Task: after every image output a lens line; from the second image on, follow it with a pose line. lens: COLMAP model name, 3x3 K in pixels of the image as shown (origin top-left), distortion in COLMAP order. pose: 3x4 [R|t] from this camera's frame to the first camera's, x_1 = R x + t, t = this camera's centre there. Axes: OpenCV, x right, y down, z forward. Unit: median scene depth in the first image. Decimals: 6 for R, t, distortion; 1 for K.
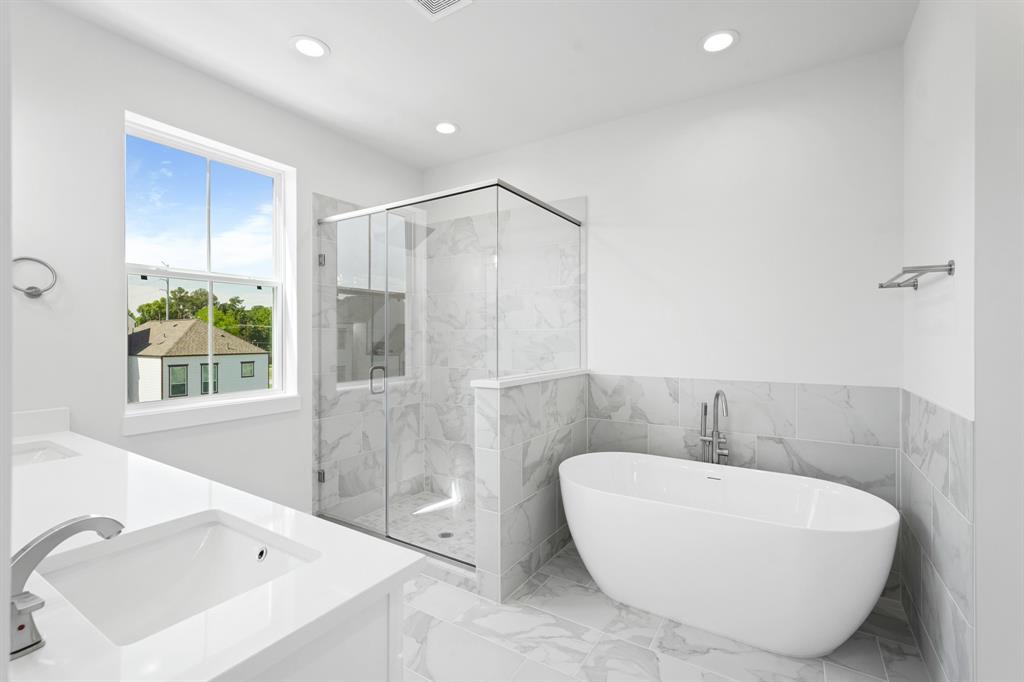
lens RADIAL K [[458.1, 0, 512.0], [0, 458.1, 341.0], [0, 0, 1]] dist [-0.002090, 0.000009]
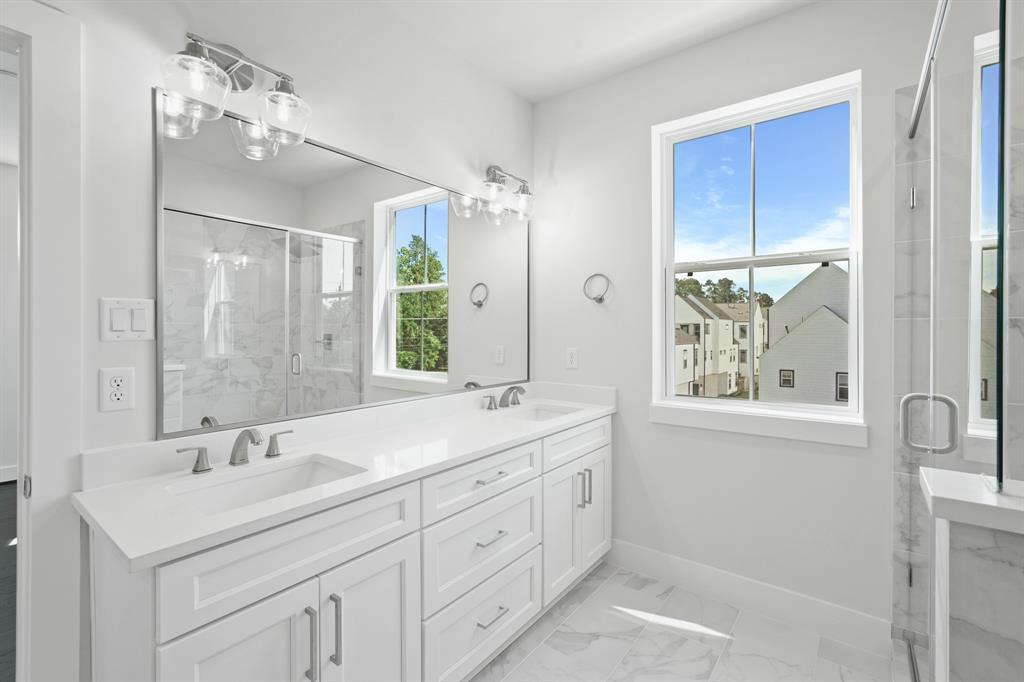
lens RADIAL K [[455.3, 0, 510.6], [0, 455.3, 332.6], [0, 0, 1]] dist [-0.003194, -0.000248]
pose [[-0.095628, 0.004707, -0.995406, 0.202146], [-0.009889, 0.999935, 0.005678, -0.007697], [0.995368, 0.010386, -0.095575, 0.553025]]
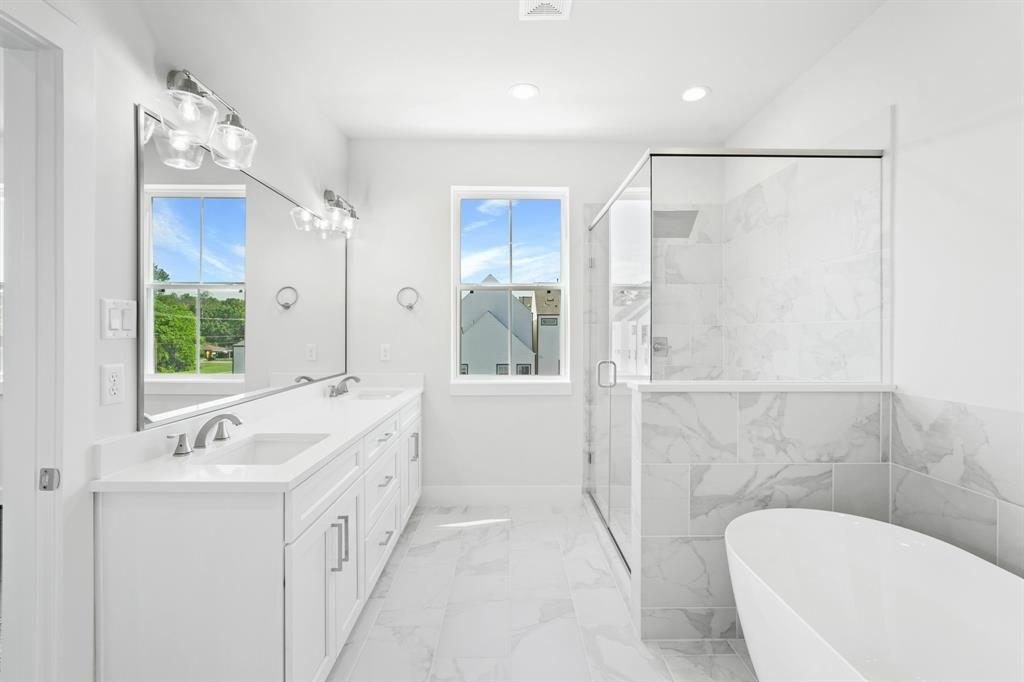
lens RADIAL K [[458.5, 0, 511.7], [0, 458.5, 337.0], [0, 0, 1]] dist [0.001635, 0.000695]
pose [[0.544285, 0.010227, -0.838838, 0.414576], [-0.009066, 0.999939, 0.006309, -0.002537], [0.838851, 0.004171, 0.544345, 0.234440]]
